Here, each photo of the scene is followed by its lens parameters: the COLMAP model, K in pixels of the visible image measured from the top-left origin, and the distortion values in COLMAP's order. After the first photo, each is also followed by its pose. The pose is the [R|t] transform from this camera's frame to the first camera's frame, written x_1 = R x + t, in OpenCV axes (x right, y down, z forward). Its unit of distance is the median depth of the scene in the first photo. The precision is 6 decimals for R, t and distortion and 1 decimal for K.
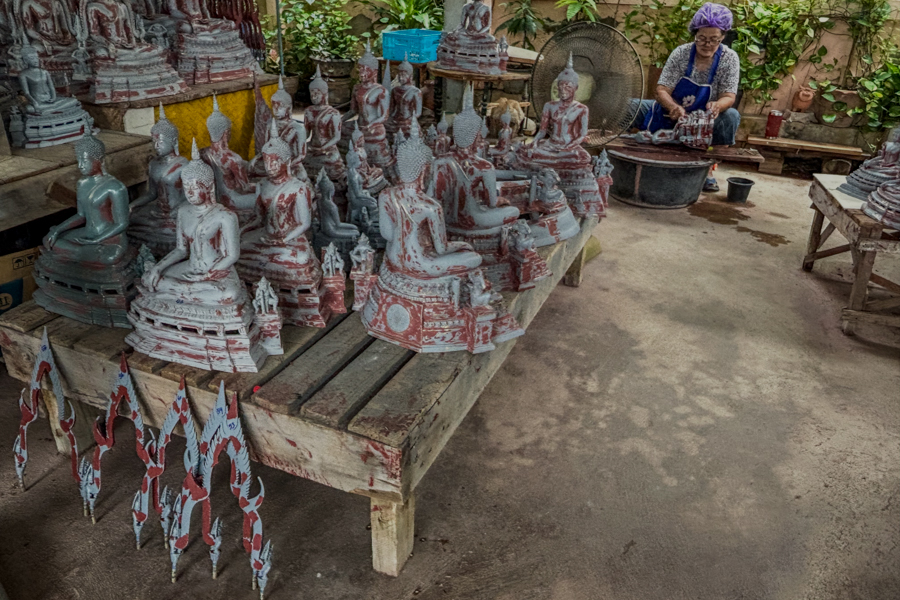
lens RADIAL K [[648.5, 0, 448.6], [0, 648.5, 296.5], [0, 0, 1]] dist [-0.009695, -0.002519]
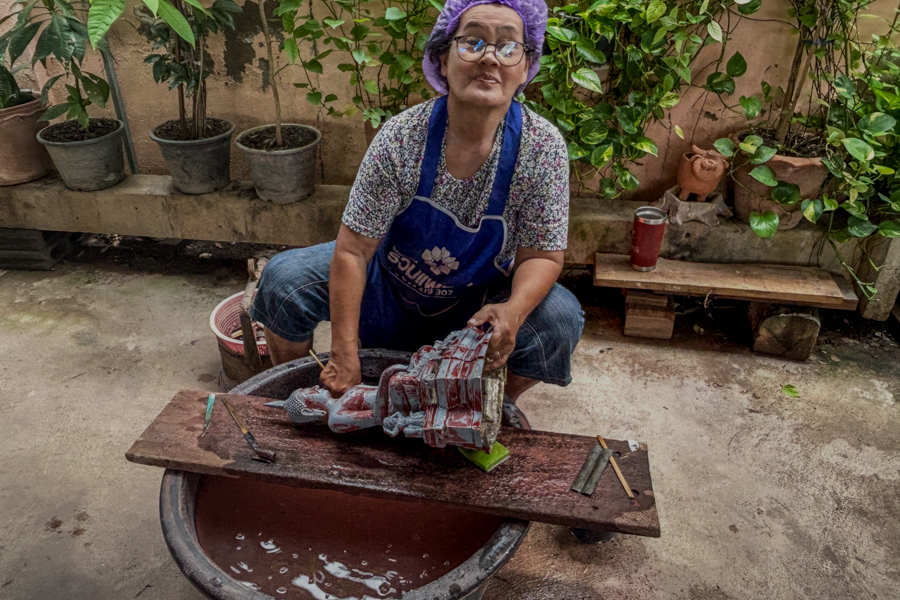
lens RADIAL K [[648.5, 0, 448.9], [0, 648.5, 303.5], [0, 0, 1]] dist [-0.009695, -0.002519]
pose [[0.956778, -0.180876, 0.227728, 0.272710], [0.160980, 0.981541, 0.103258, -0.301080], [-0.242201, -0.062136, 0.968234, 0.622697]]
